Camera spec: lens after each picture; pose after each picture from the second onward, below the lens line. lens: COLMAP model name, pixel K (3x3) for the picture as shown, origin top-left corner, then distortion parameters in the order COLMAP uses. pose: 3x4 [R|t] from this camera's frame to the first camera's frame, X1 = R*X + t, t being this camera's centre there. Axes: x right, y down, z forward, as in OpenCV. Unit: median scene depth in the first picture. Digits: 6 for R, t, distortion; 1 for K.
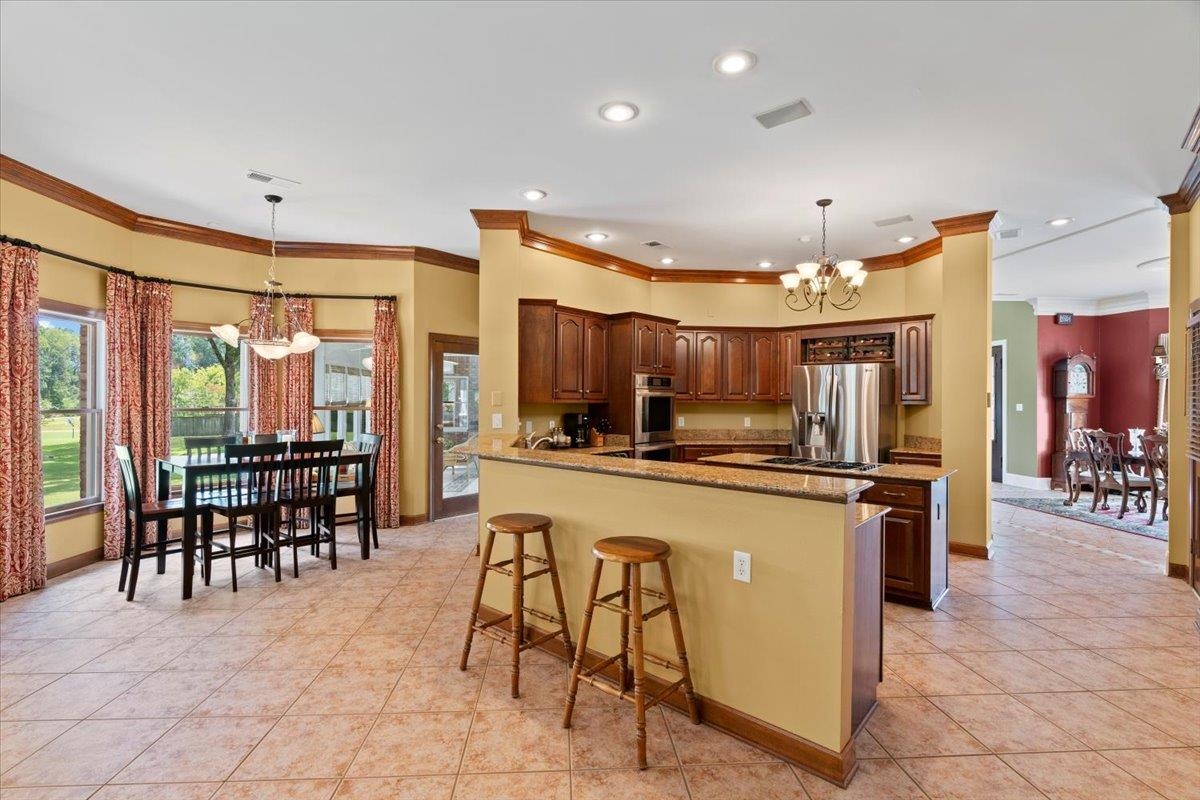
lens RADIAL K [[546.8, 0, 601.7], [0, 546.8, 396.1], [0, 0, 1]] dist [-0.001734, -0.000058]
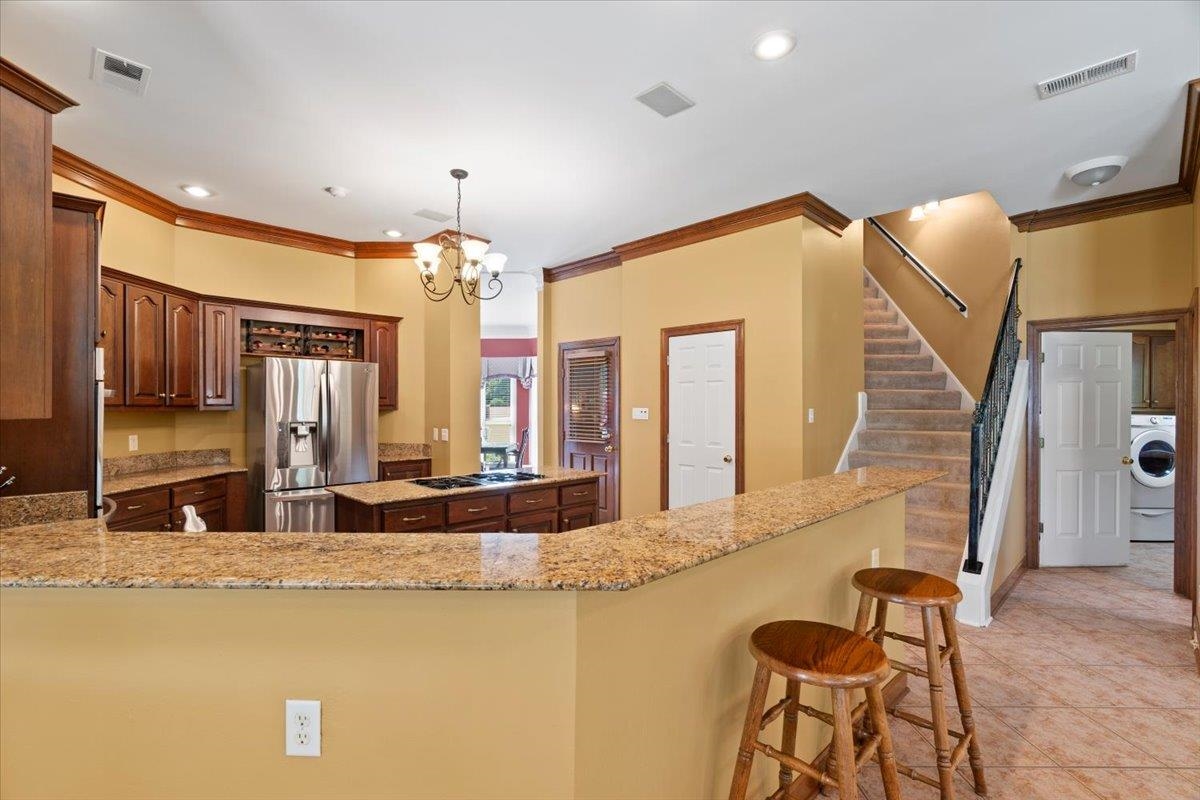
lens RADIAL K [[539.2, 0, 602.8], [0, 539.2, 409.2], [0, 0, 1]] dist [0.001124, 0.000230]
pose [[0.047677, -0.015595, 0.998741, -0.341925], [-0.000943, 0.999877, 0.015658, 0.001455], [-0.998862, -0.001688, 0.047656, 0.561518]]
